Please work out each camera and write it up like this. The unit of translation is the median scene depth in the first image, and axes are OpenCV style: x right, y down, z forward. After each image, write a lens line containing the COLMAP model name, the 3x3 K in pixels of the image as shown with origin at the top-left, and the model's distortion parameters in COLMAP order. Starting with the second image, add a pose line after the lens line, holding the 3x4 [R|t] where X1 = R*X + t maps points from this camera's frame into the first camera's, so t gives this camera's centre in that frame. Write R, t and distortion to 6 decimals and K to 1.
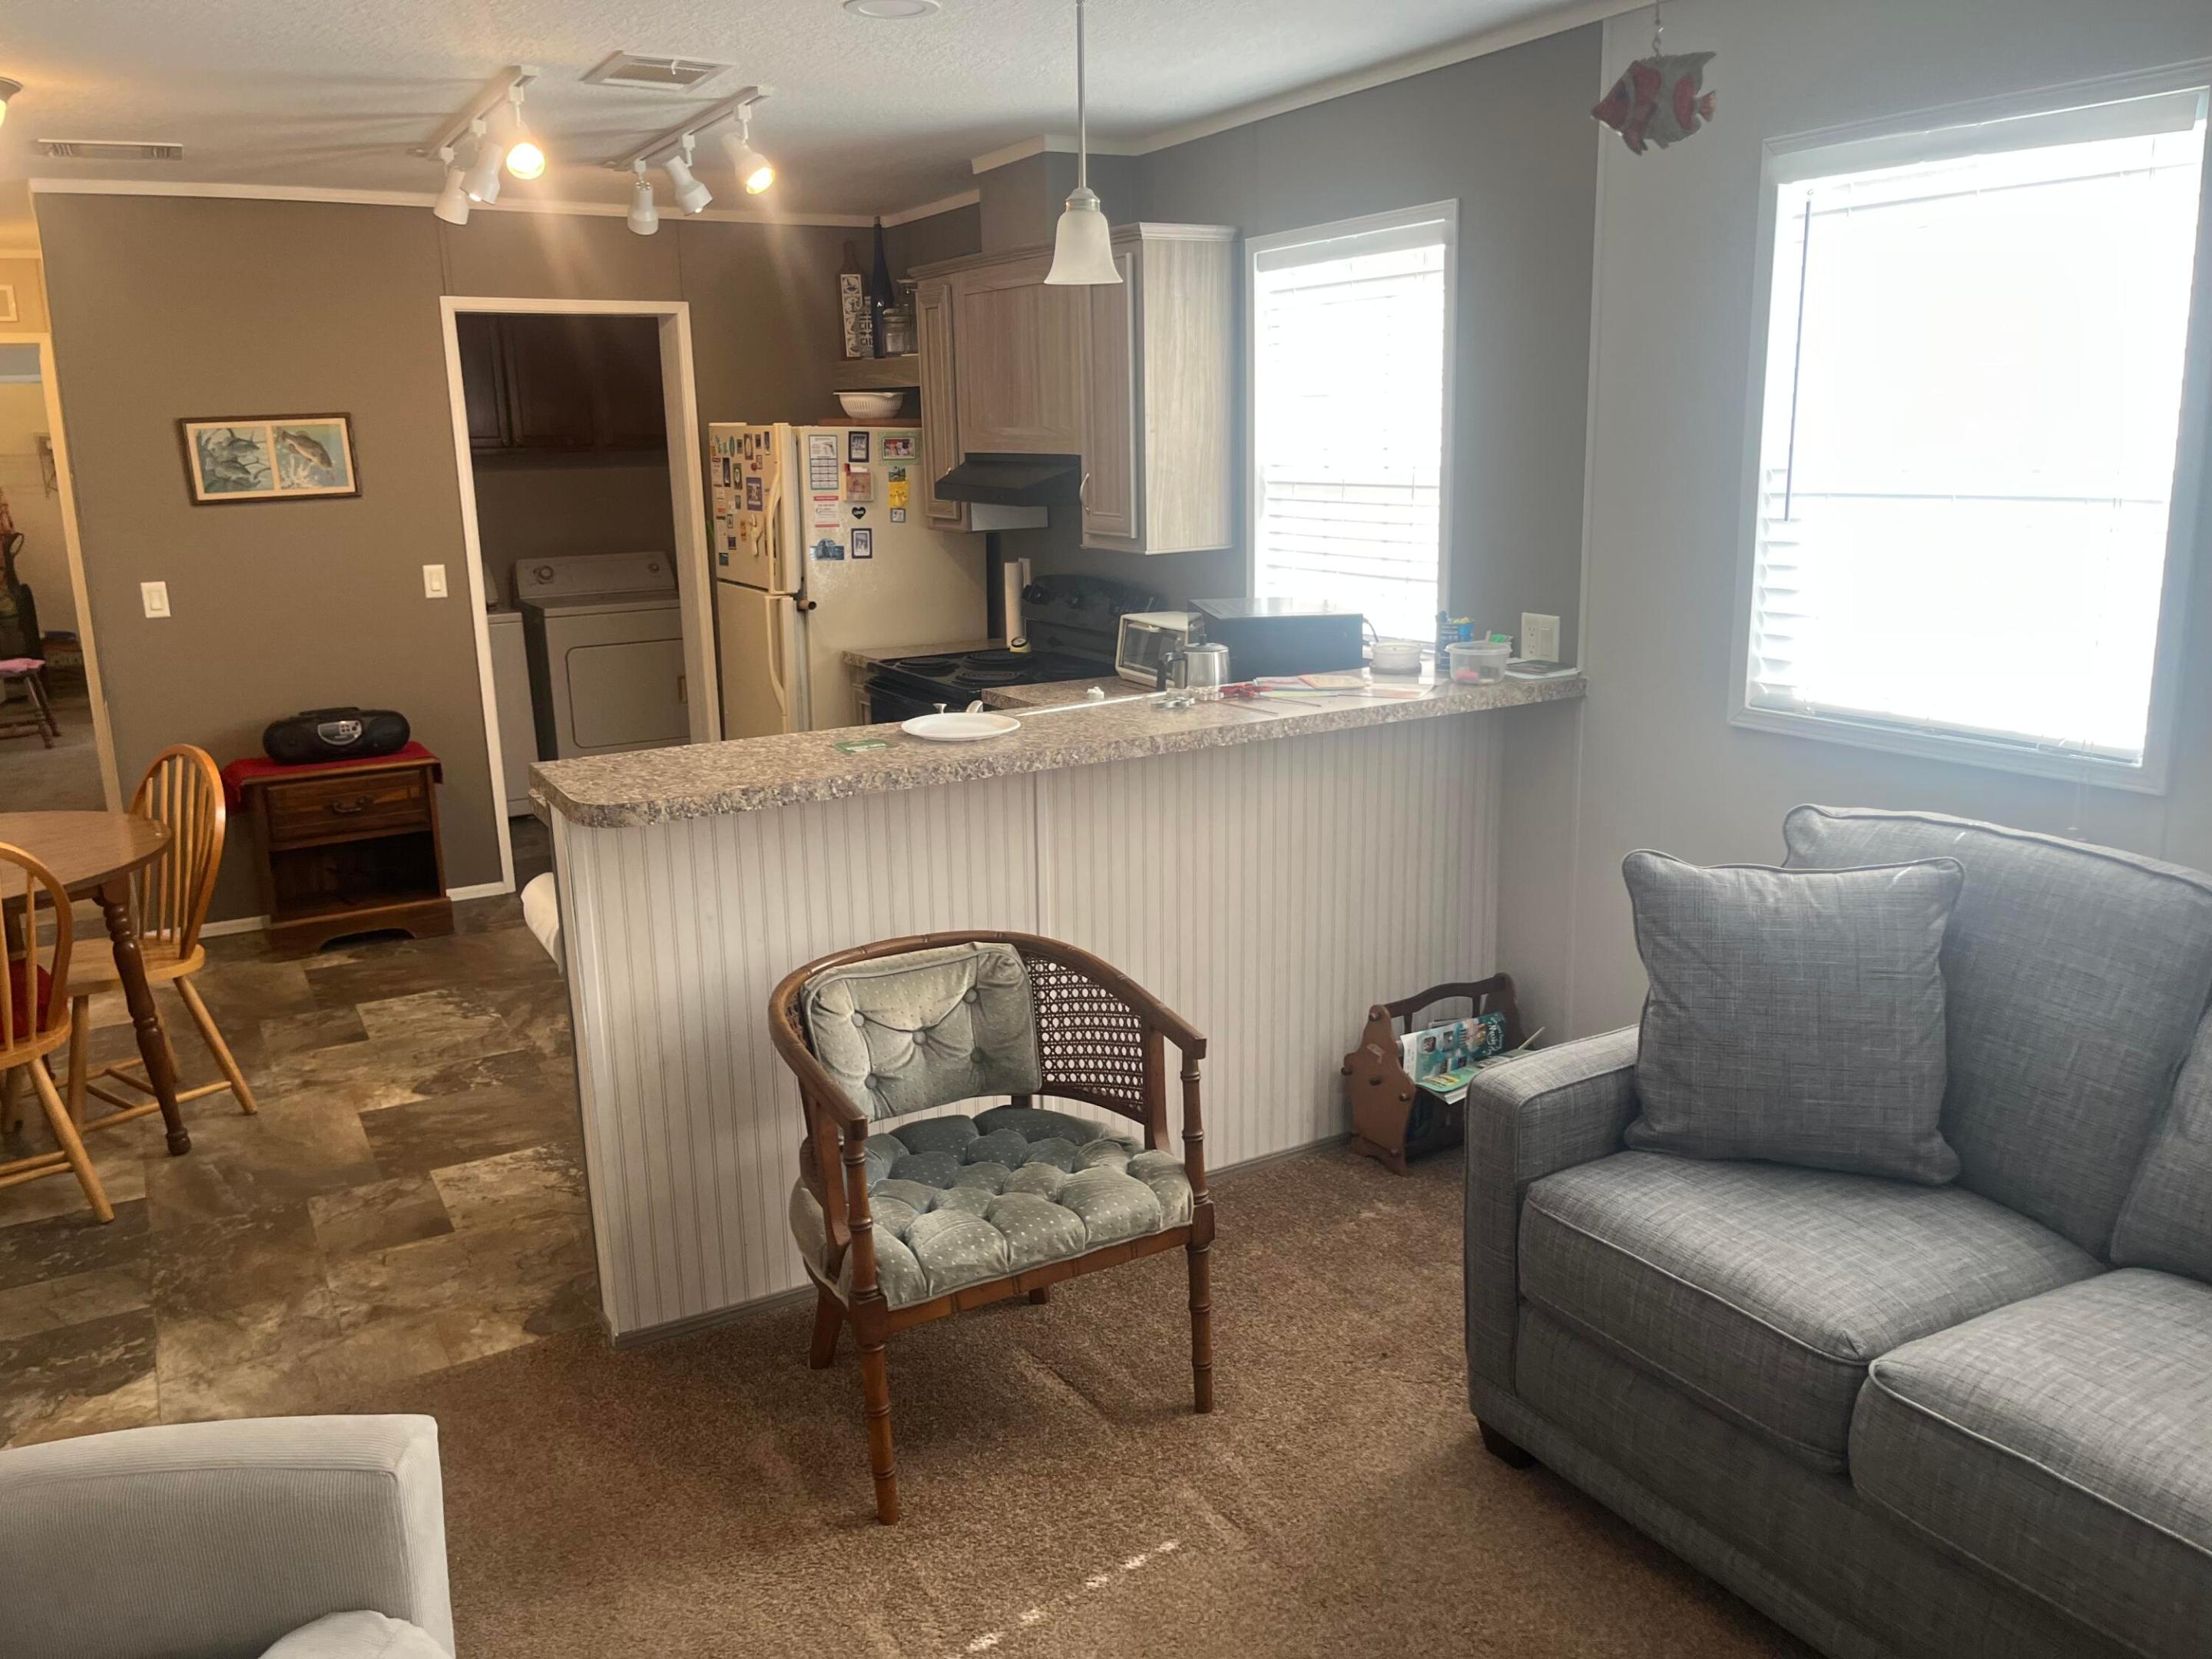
lens RADIAL K [[1667.1, 0, 1112.1], [0, 1667.1, 817.2], [0, 0, 1]] dist [0.048913, -0.063471]
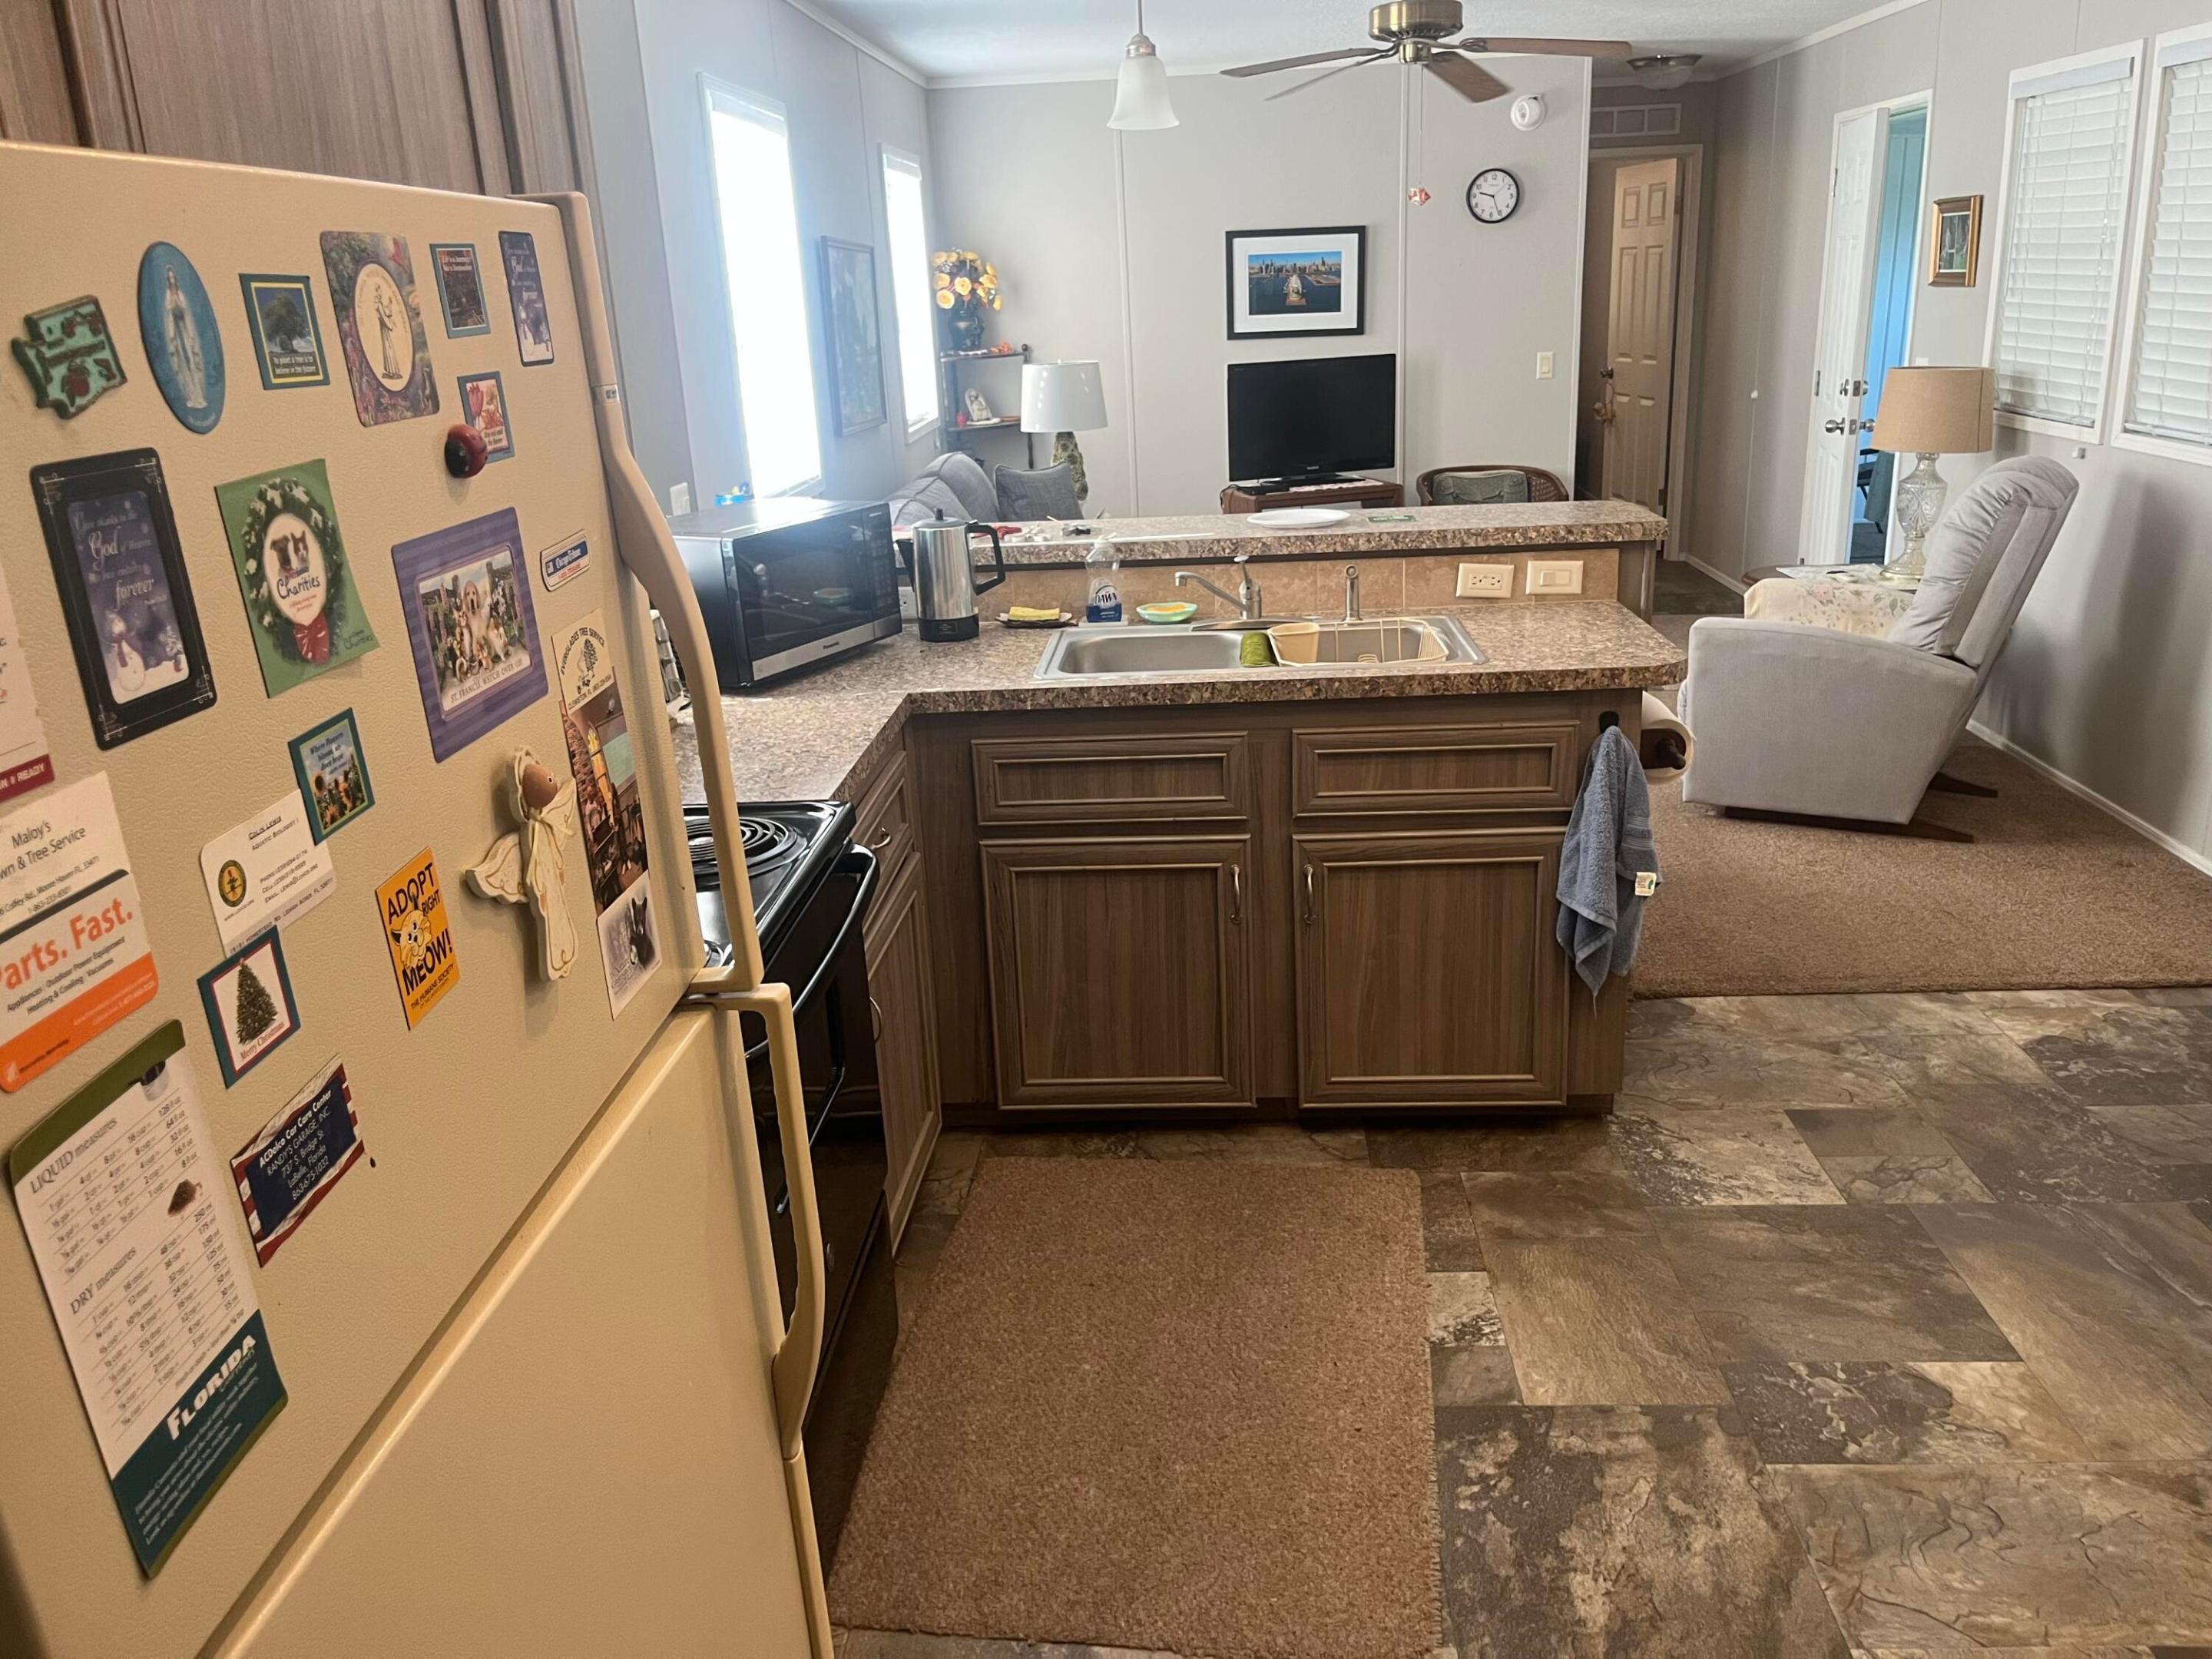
lens RADIAL K [[1667.1, 0, 1120.8], [0, 1667.1, 829.7], [0, 0, 1]] dist [0.048913, -0.063471]
pose [[-0.832471, -0.114194, 0.542173, -0.544977], [0.187610, 0.862633, 0.469752, -0.369919], [-0.521339, 0.492772, -0.696693, 1.678318]]
